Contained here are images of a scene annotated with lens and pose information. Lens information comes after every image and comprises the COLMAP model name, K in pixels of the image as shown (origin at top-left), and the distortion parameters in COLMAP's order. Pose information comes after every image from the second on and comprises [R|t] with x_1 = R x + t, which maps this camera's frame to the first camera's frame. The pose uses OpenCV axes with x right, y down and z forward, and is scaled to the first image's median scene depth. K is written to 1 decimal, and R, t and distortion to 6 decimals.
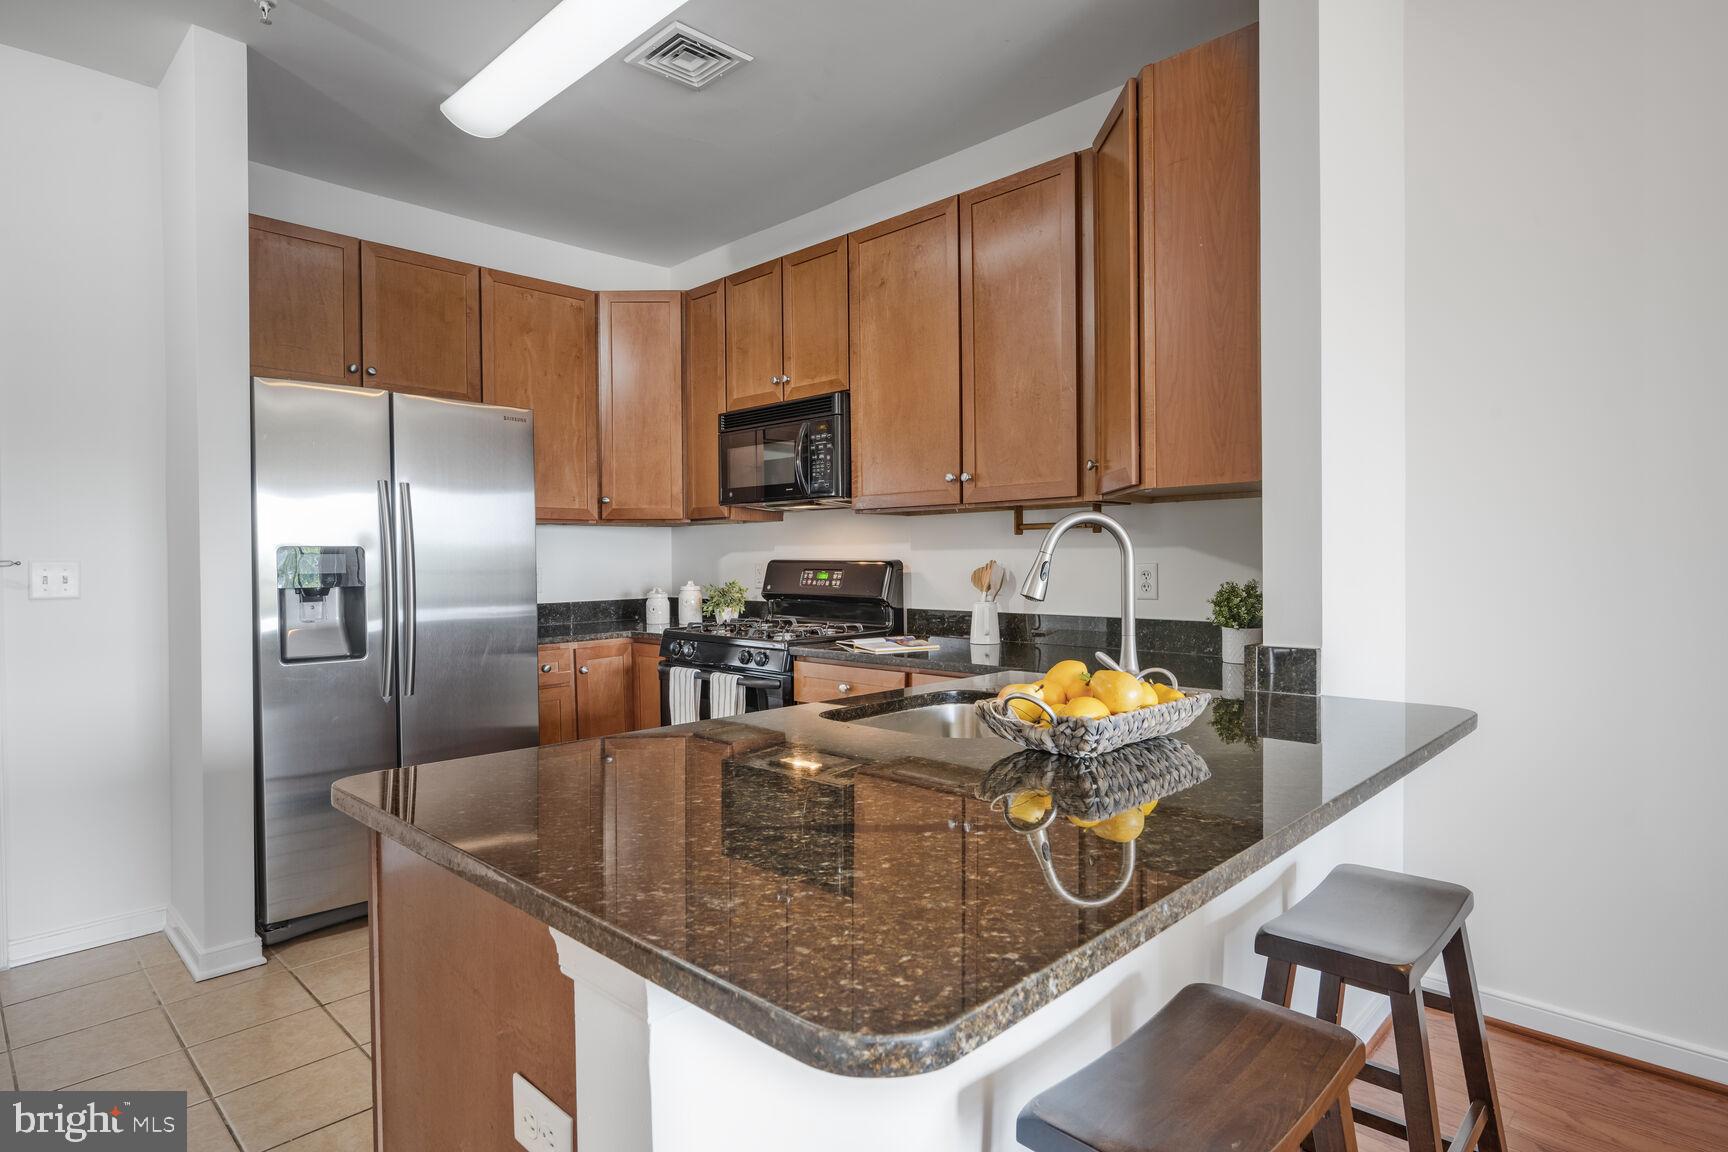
lens RADIAL K [[919.5, 0, 867.3], [0, 919.5, 579.4], [0, 0, 1]] dist [-0.002327, -0.000087]
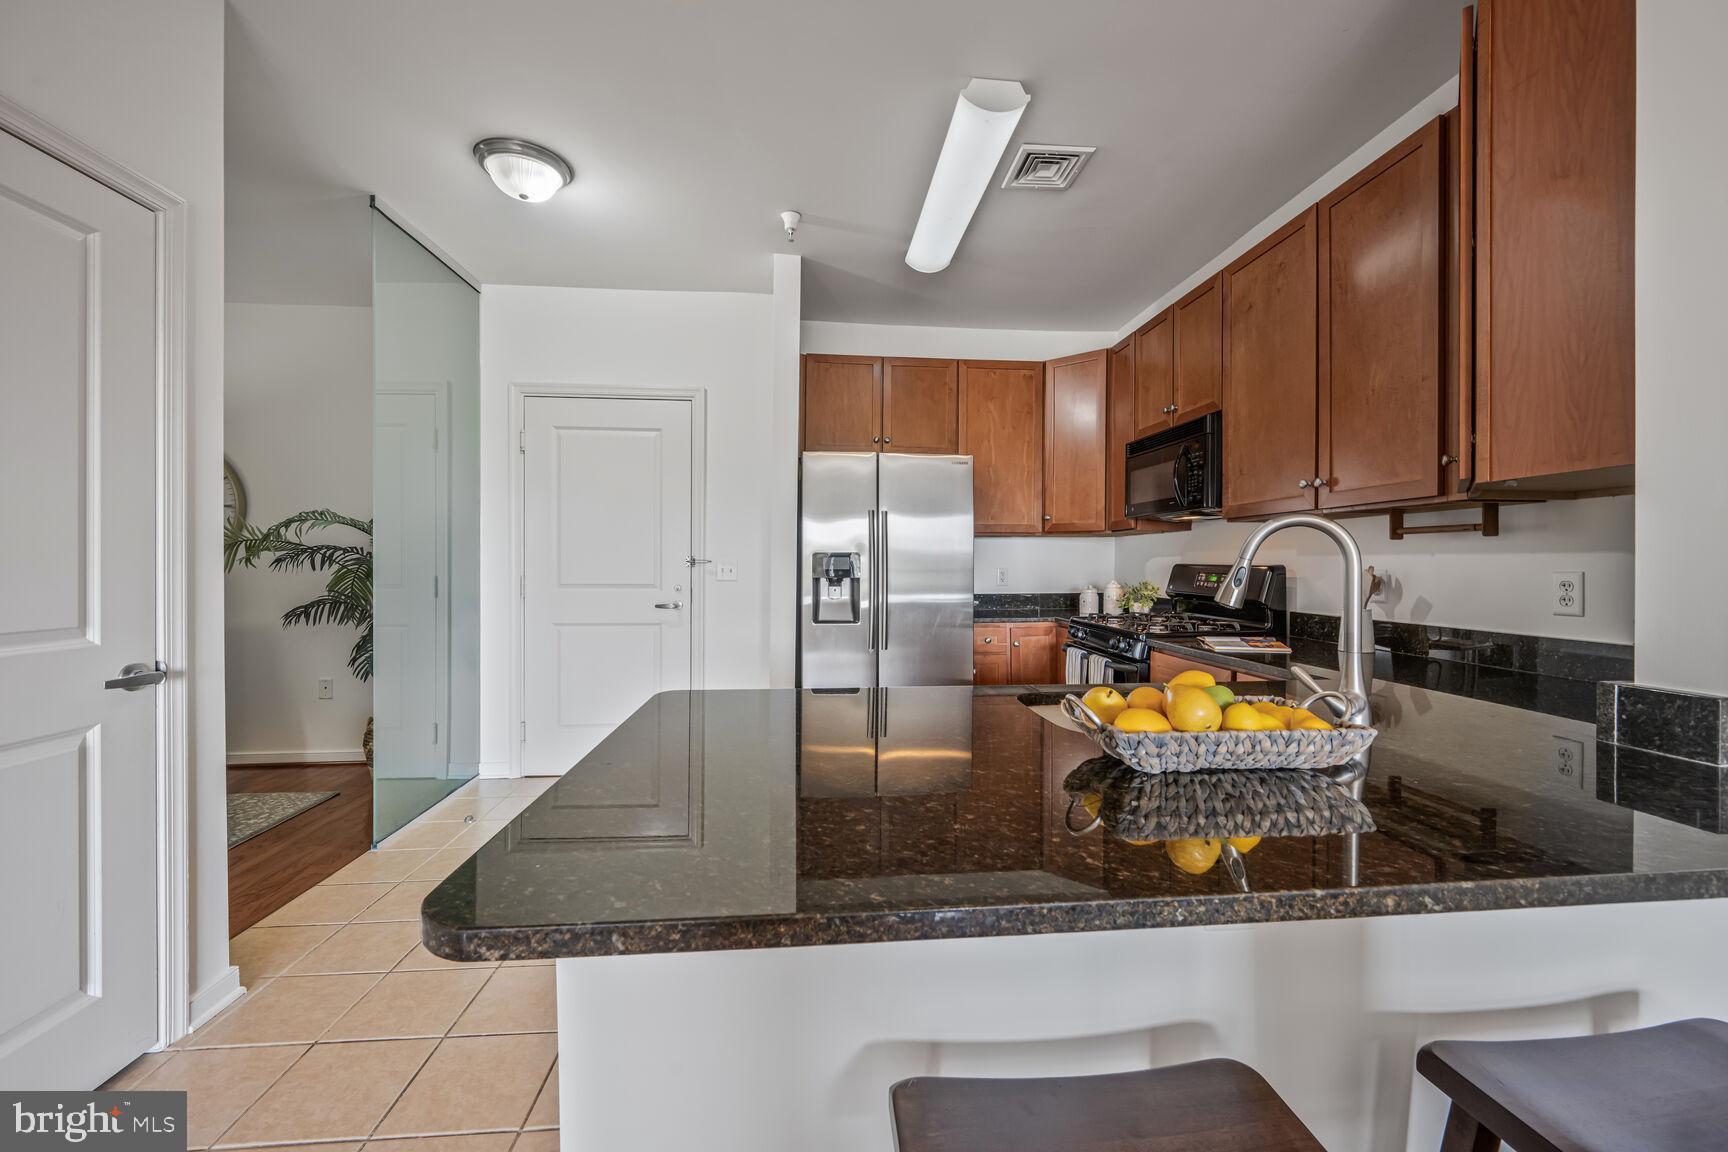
lens RADIAL K [[678.9, 0, 868.8], [0, 678.9, 568.3], [0, 0, 1]] dist [-0.000395, 0.000286]
pose [[0.761793, 0.013874, -0.647672, 0.194242], [-0.022223, 0.999742, -0.004723, -0.003324], [0.647439, 0.017991, 0.761905, 0.112263]]
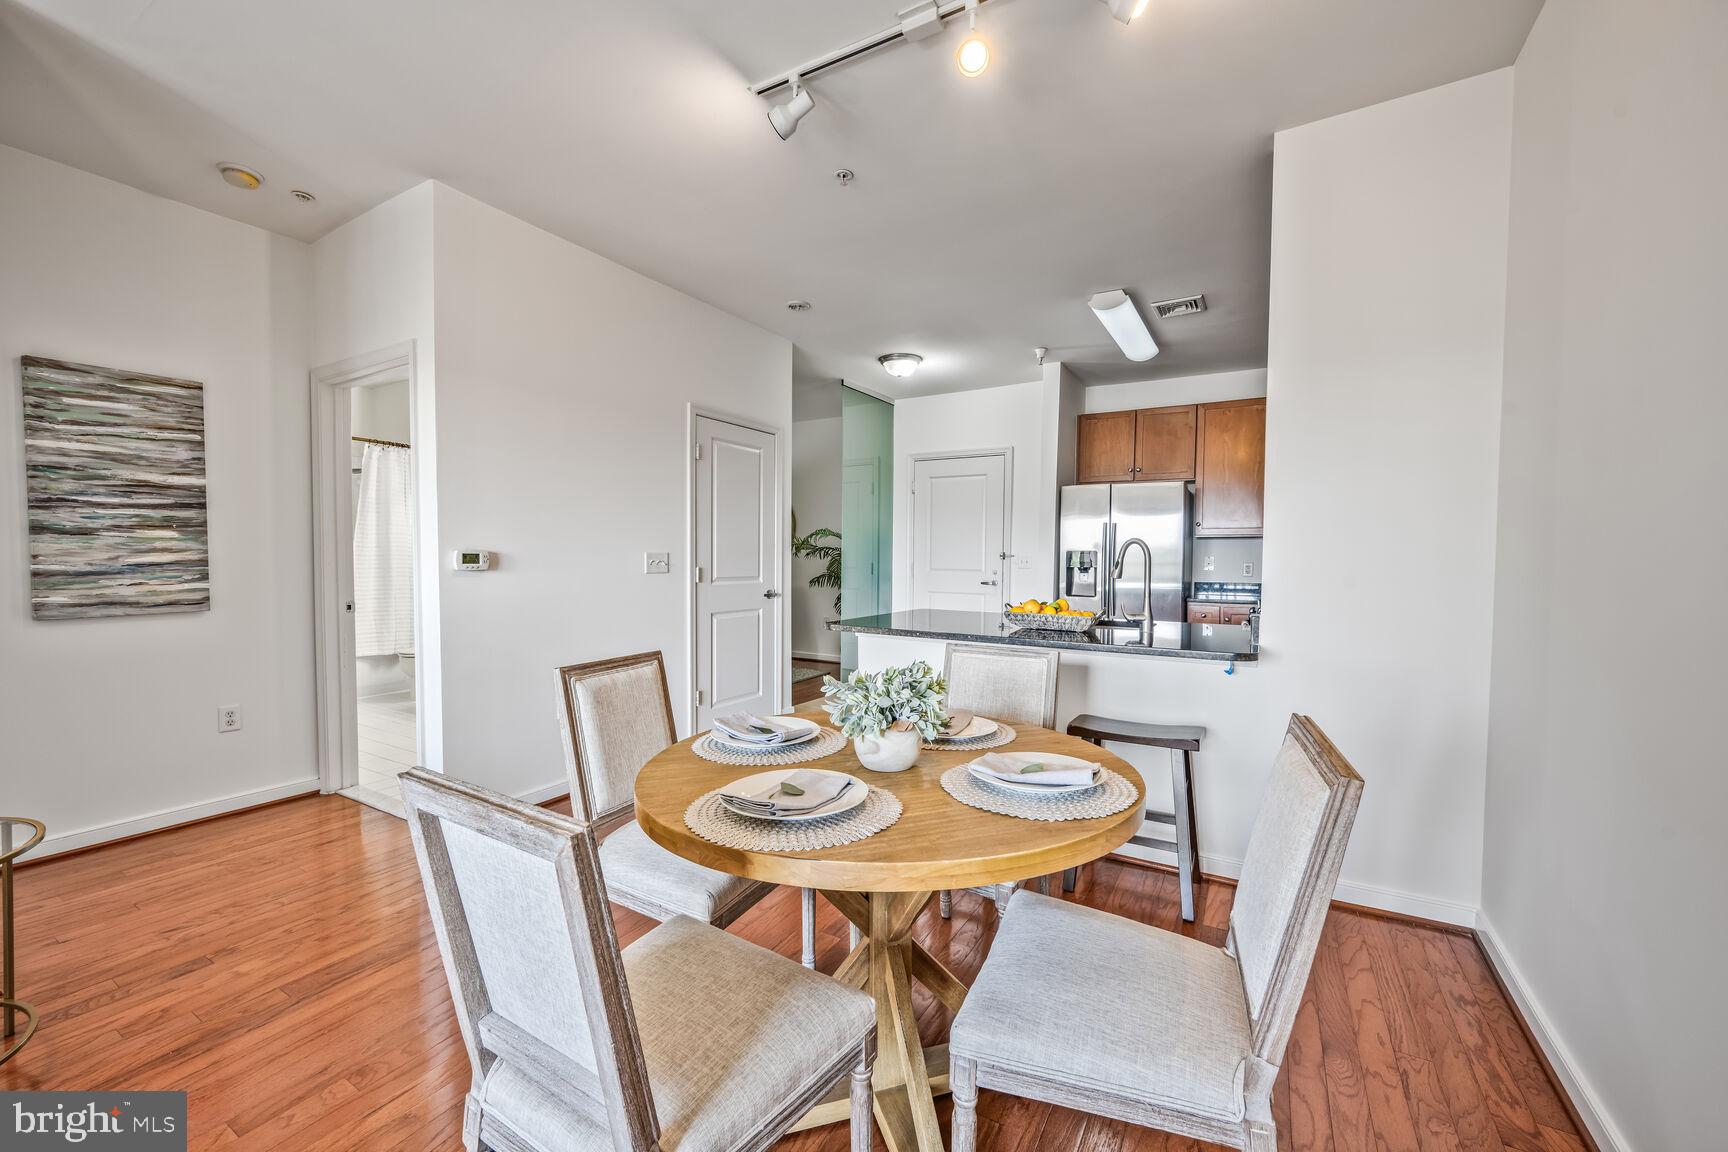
lens RADIAL K [[678.9, 0, 860.3], [0, 678.9, 575.8], [0, 0, 1]] dist [-0.000395, 0.000286]
pose [[0.221613, 0.040473, -0.974294, 0.927204], [-0.030695, 0.998933, 0.034515, -0.011265], [0.974651, 0.022257, 0.222619, 0.009711]]
